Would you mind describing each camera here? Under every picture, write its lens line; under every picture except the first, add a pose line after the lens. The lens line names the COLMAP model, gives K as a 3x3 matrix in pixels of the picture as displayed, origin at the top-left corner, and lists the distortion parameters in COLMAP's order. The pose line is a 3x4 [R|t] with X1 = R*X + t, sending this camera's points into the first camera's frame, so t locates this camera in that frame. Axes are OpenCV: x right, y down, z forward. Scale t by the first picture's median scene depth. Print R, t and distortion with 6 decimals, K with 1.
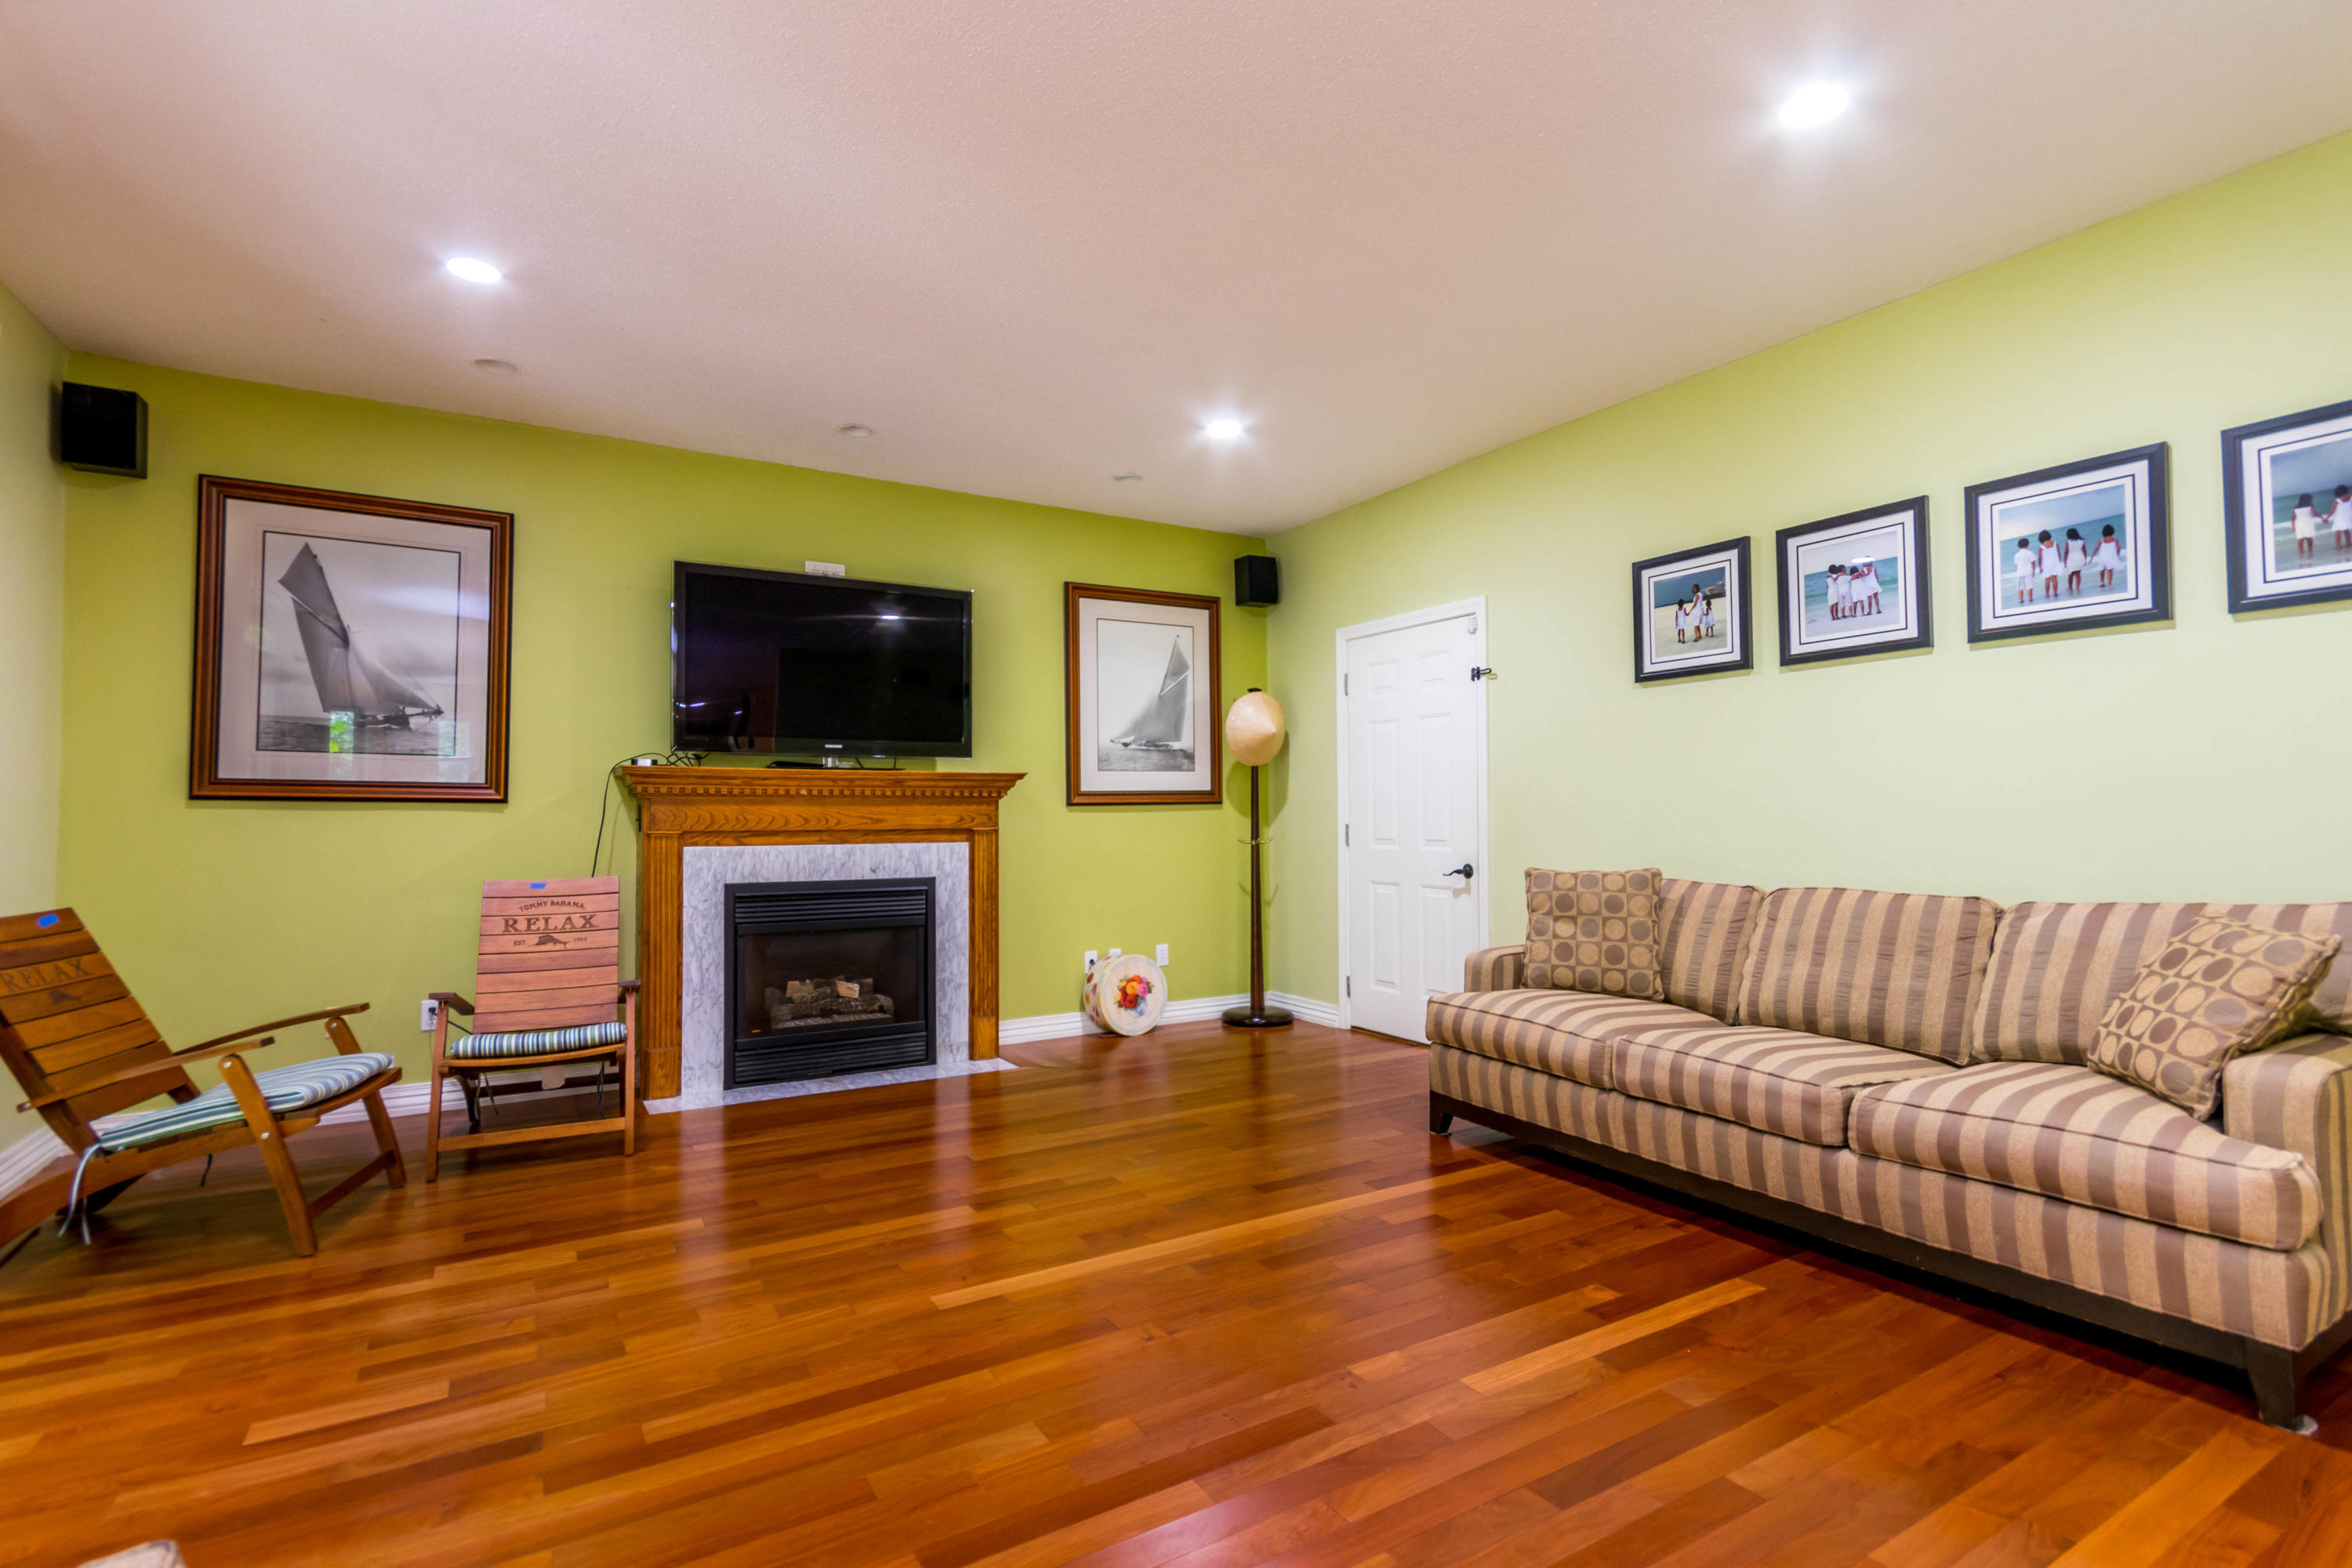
lens RADIAL K [[1115.3, 0, 1172.3], [0, 1115.3, 790.7], [0, 0, 1]] dist [0.000352, 0.005684]
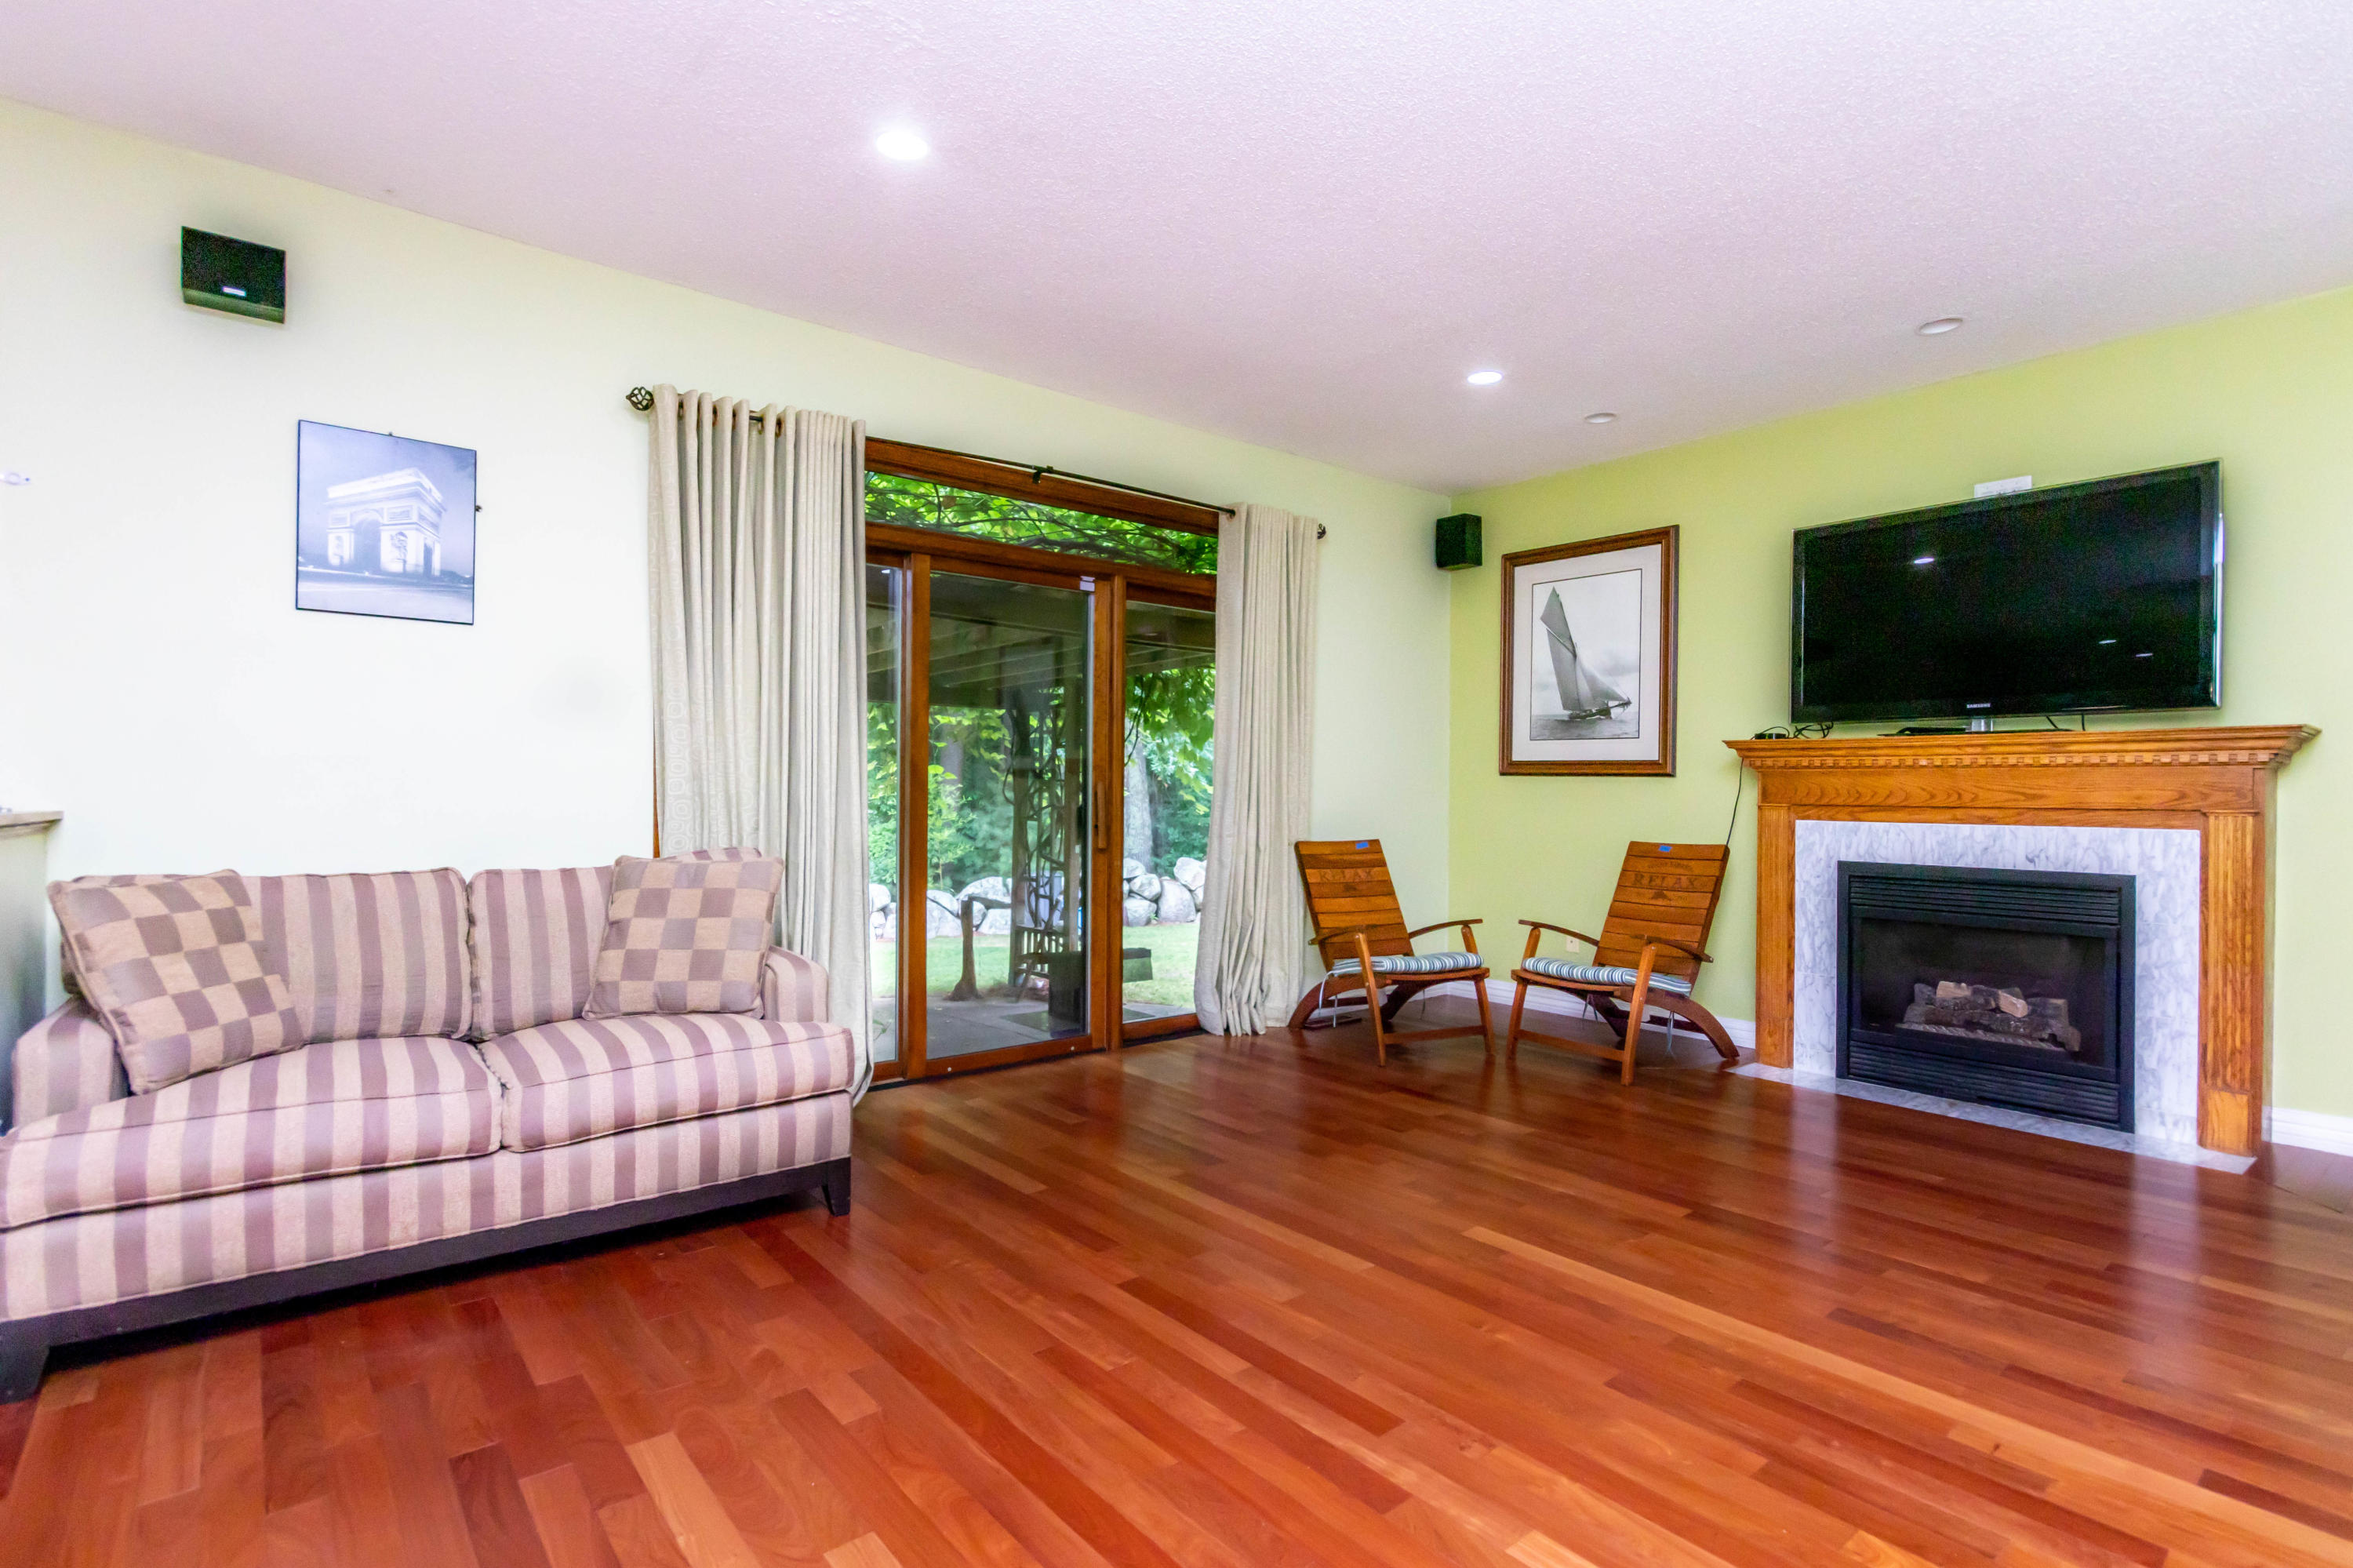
lens RADIAL K [[1115.8, 0, 1172.8], [0, 1115.8, 790.7], [0, 0, 1]] dist [0.000352, 0.005684]
pose [[0.141809, 0.008268, -0.989860, 0.460052], [0.016656, 0.999804, 0.010737, 0.004347], [0.989754, -0.018010, 0.141643, 0.308801]]
